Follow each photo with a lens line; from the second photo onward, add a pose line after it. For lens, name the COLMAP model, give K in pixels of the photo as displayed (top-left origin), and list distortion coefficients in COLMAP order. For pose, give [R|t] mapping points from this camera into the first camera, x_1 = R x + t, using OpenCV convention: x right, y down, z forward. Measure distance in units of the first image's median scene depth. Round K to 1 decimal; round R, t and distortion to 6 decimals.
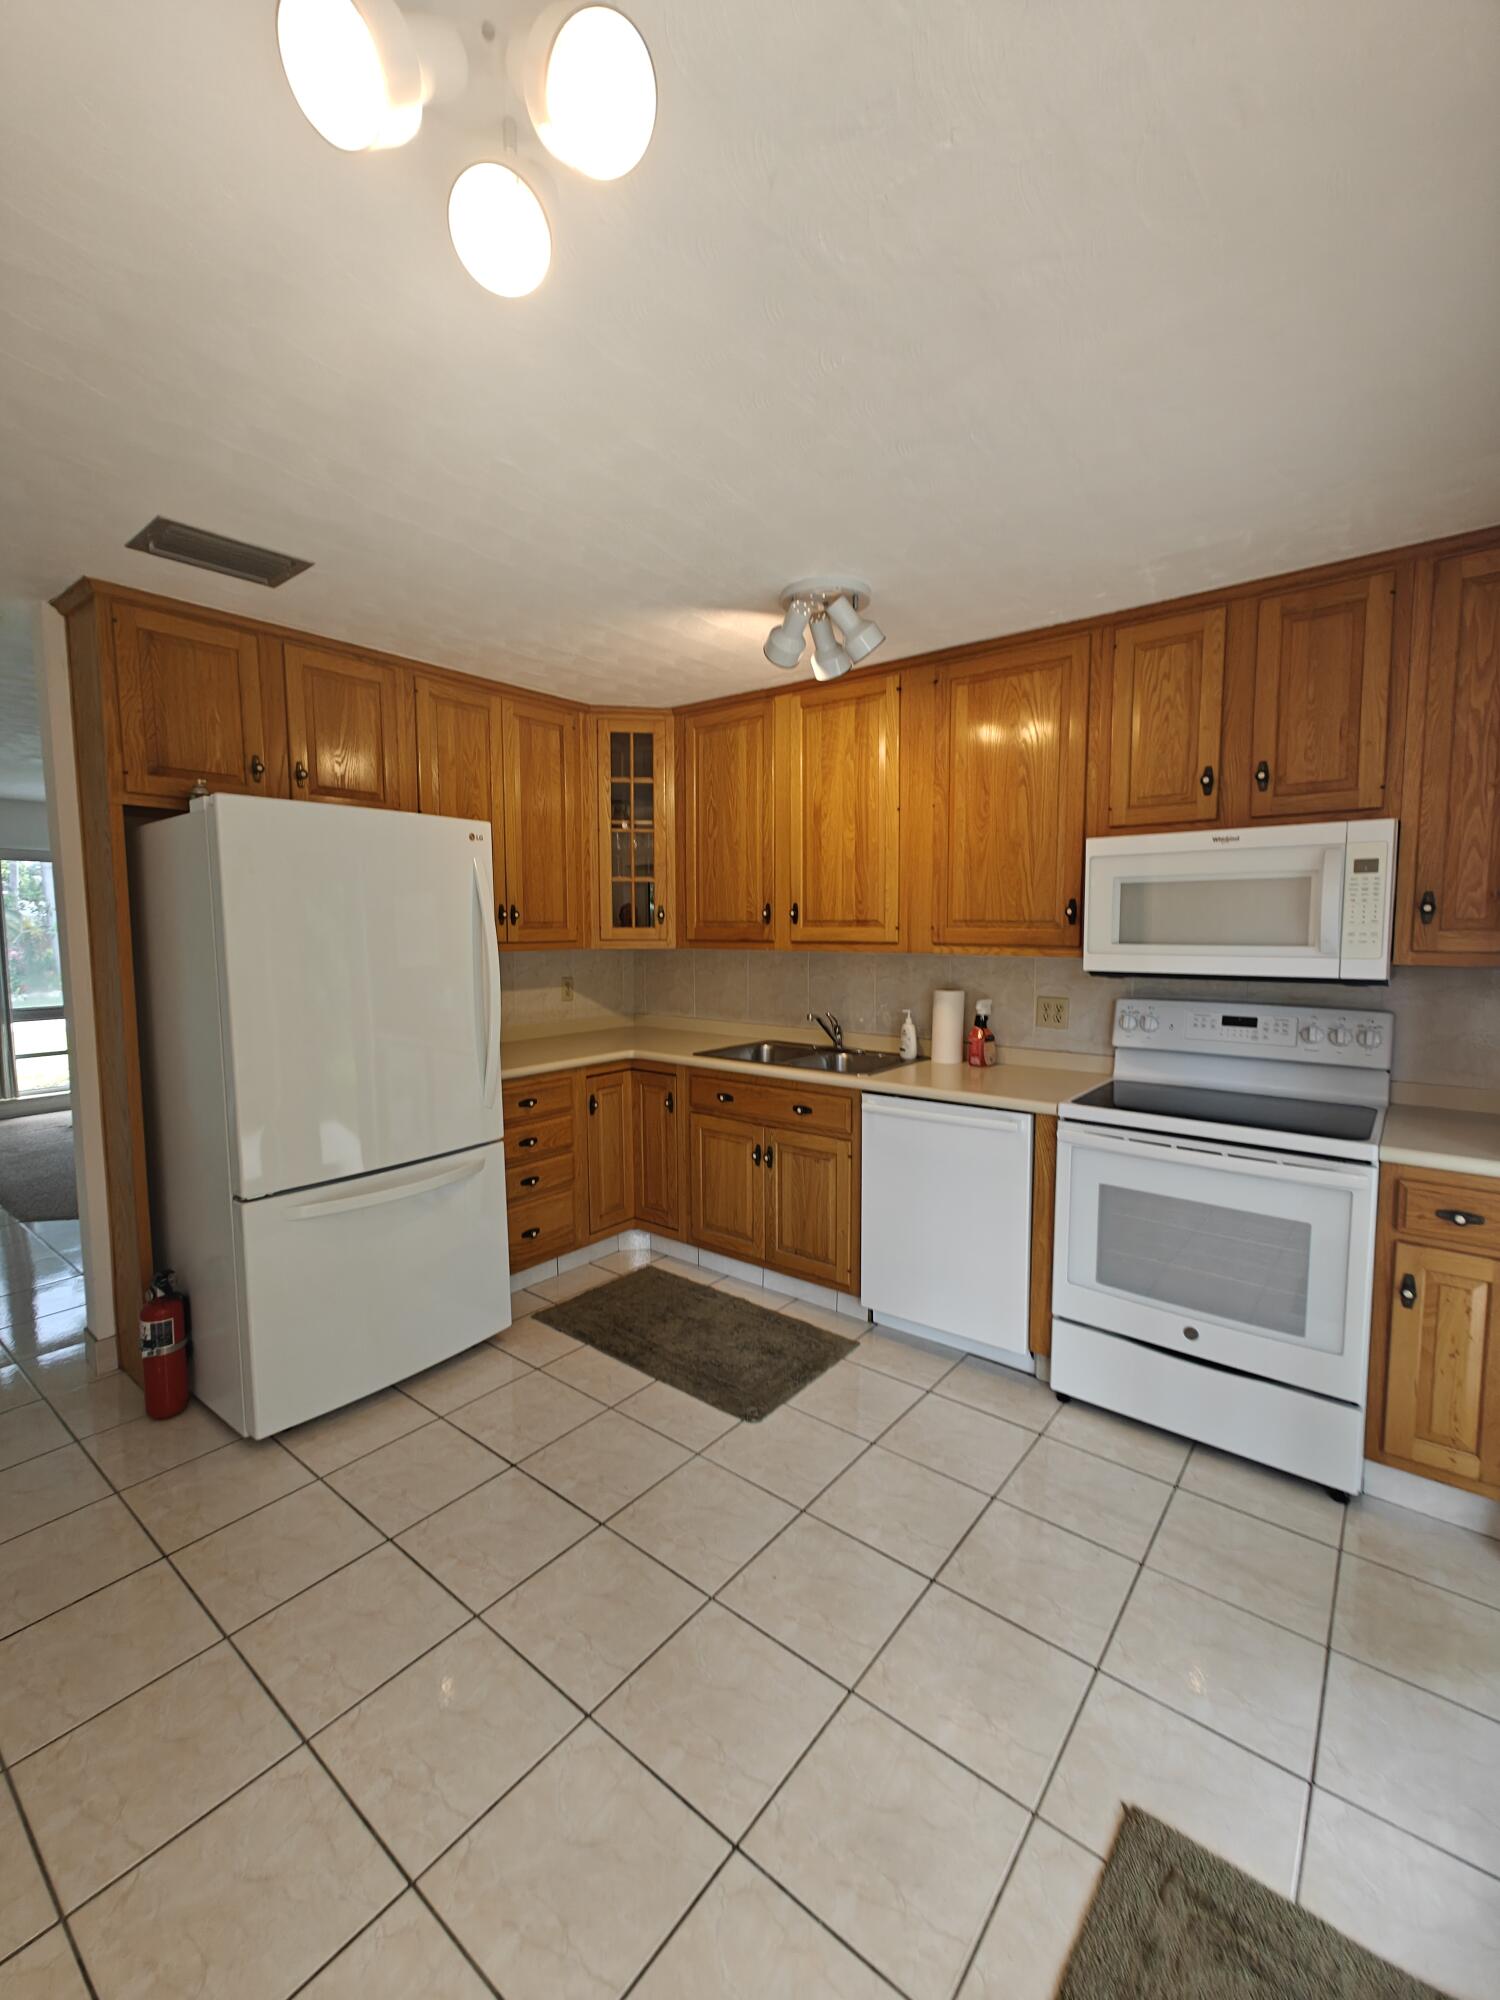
lens RADIAL K [[851.5, 0, 743.4], [0, 851.5, 998.6], [0, 0, 1]] dist [0.006343, -0.003311]
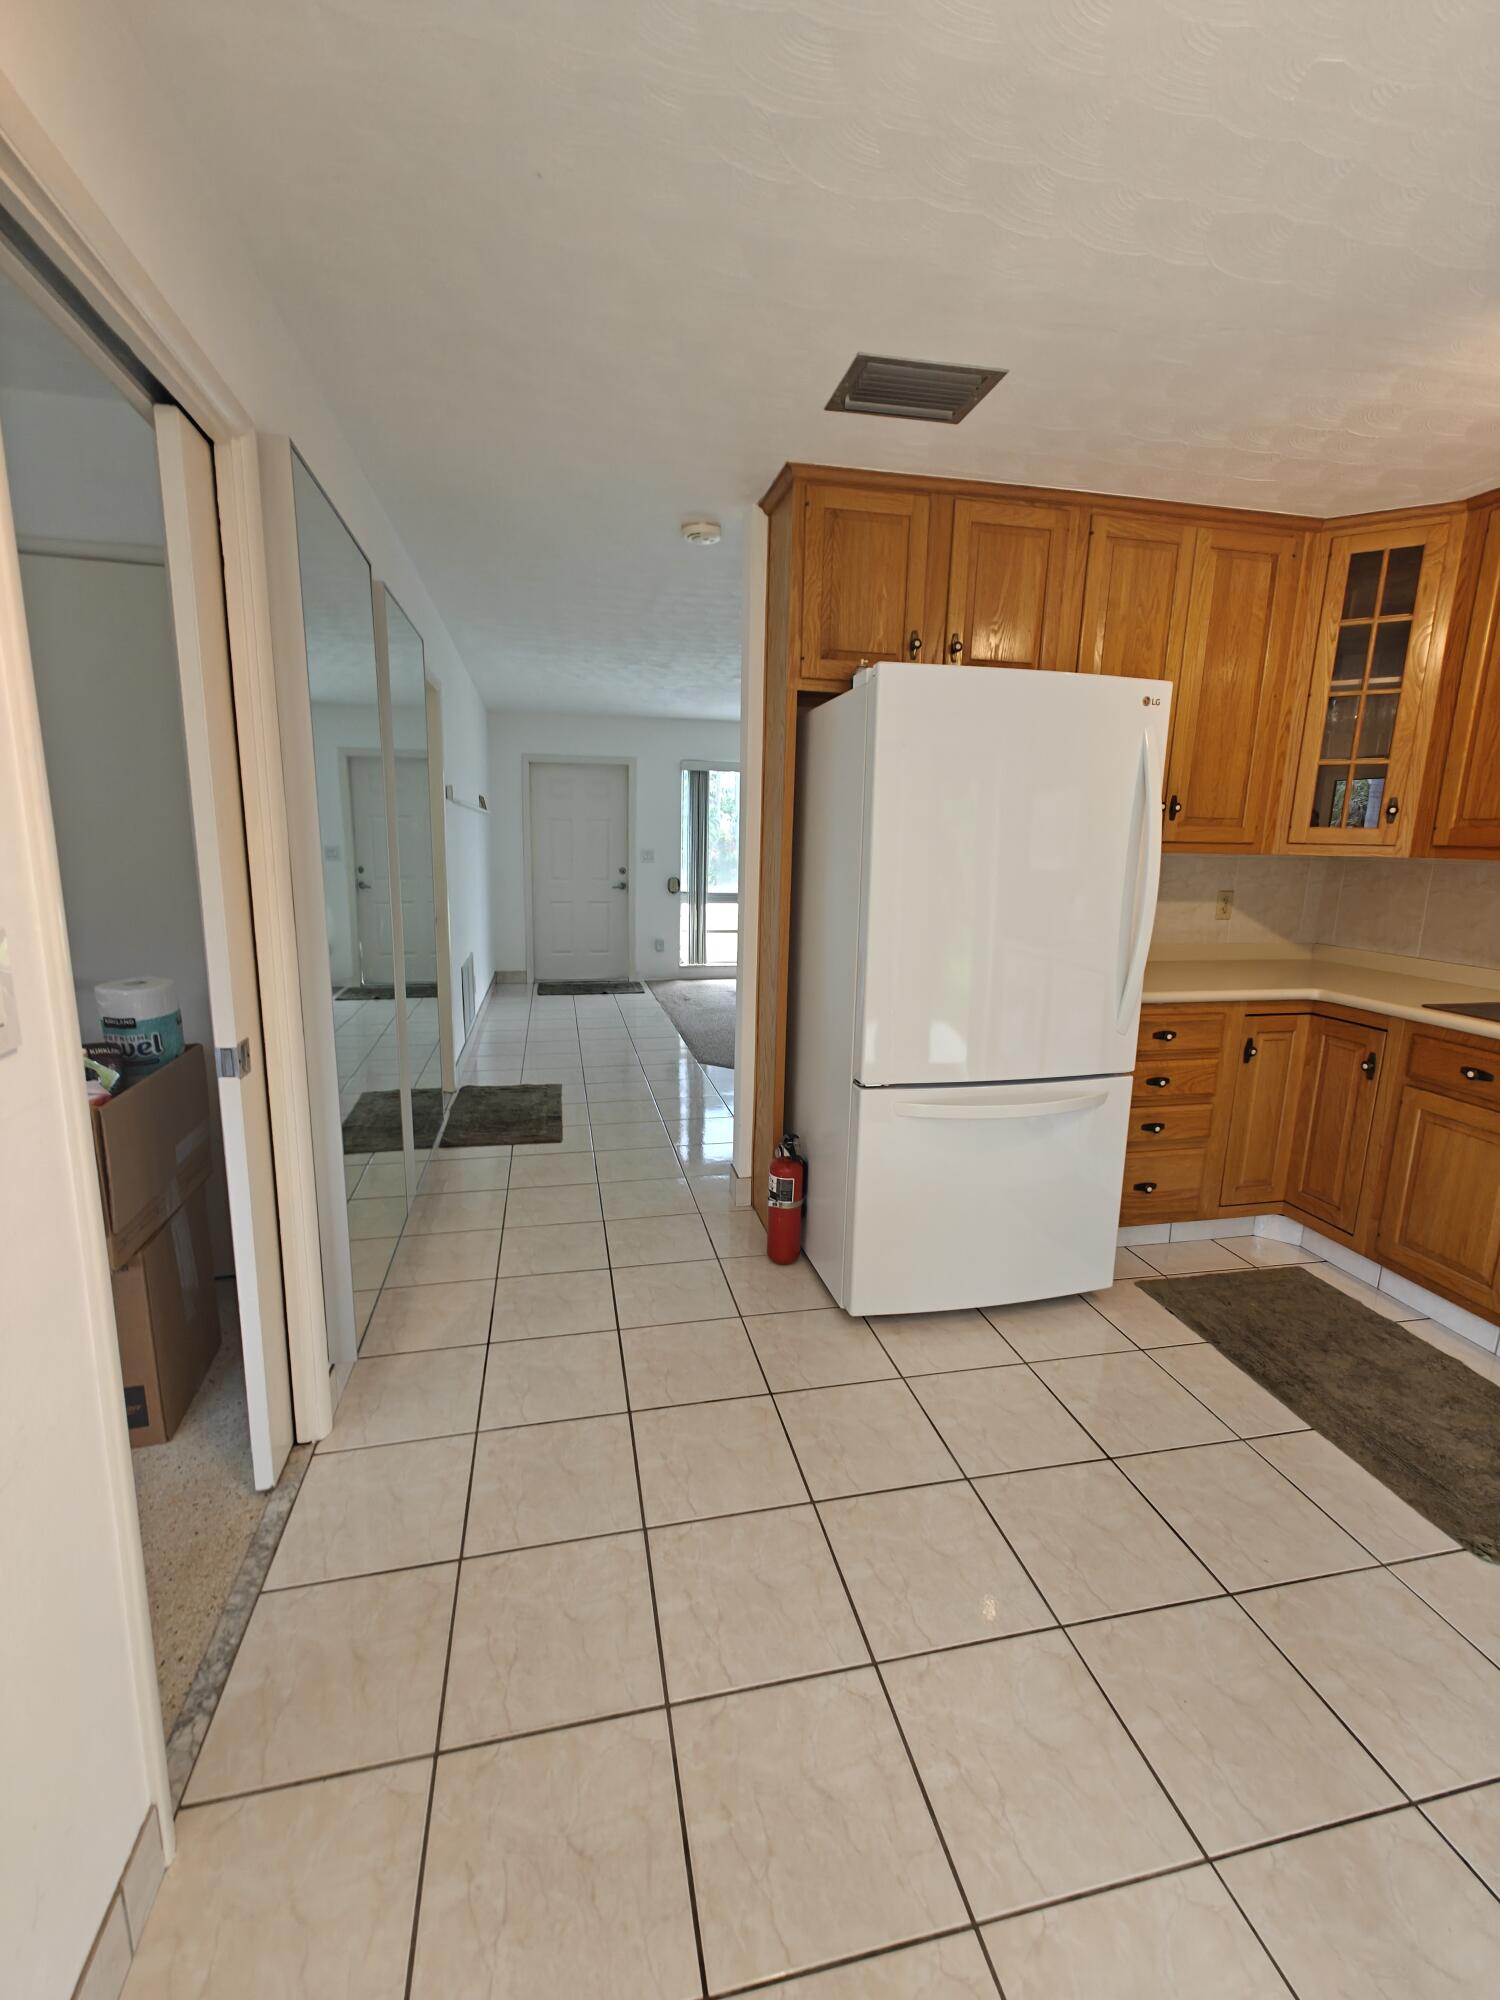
lens RADIAL K [[851.5, 0, 730.4], [0, 851.5, 1001.9], [0, 0, 1]] dist [0.006343, -0.003311]
pose [[0.773124, 0.140816, -0.618426, -0.079340], [-0.078202, 0.988766, 0.127379, 0.019236], [0.629416, -0.050117, 0.775451, 0.104529]]
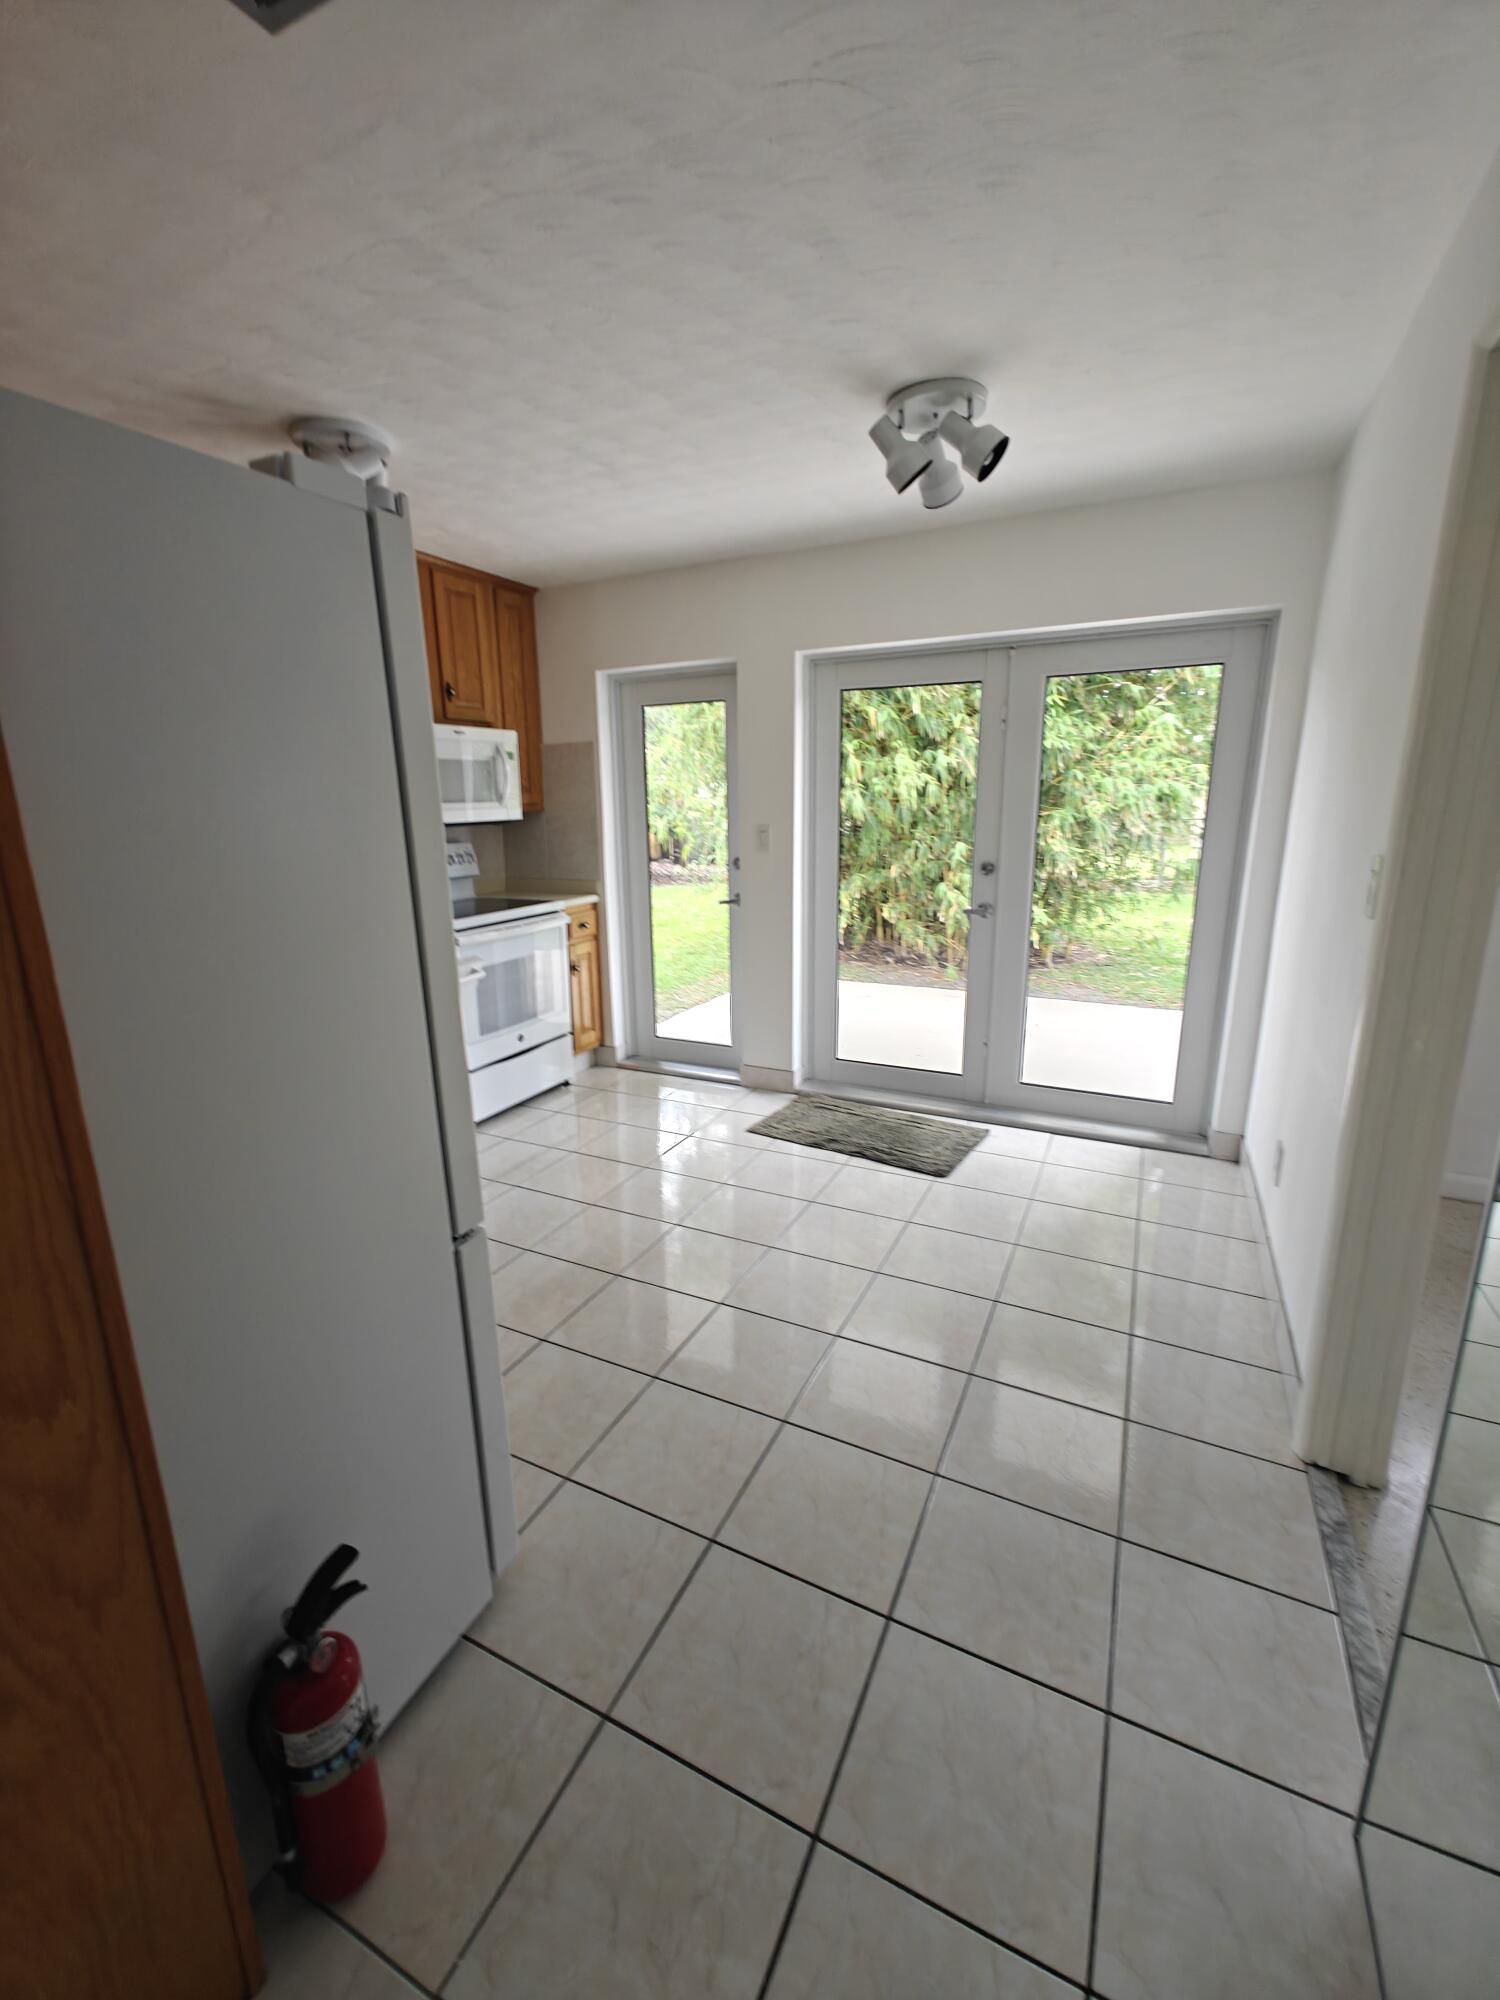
lens RADIAL K [[851.5, 0, 743.5], [0, 851.5, 992.5], [0, 0, 1]] dist [0.006343, -0.003311]
pose [[-0.225505, -0.213296, 0.950606, -0.914214], [0.099241, 0.965635, 0.240210, -0.041624], [-0.969174, 0.148508, -0.196588, 0.712283]]
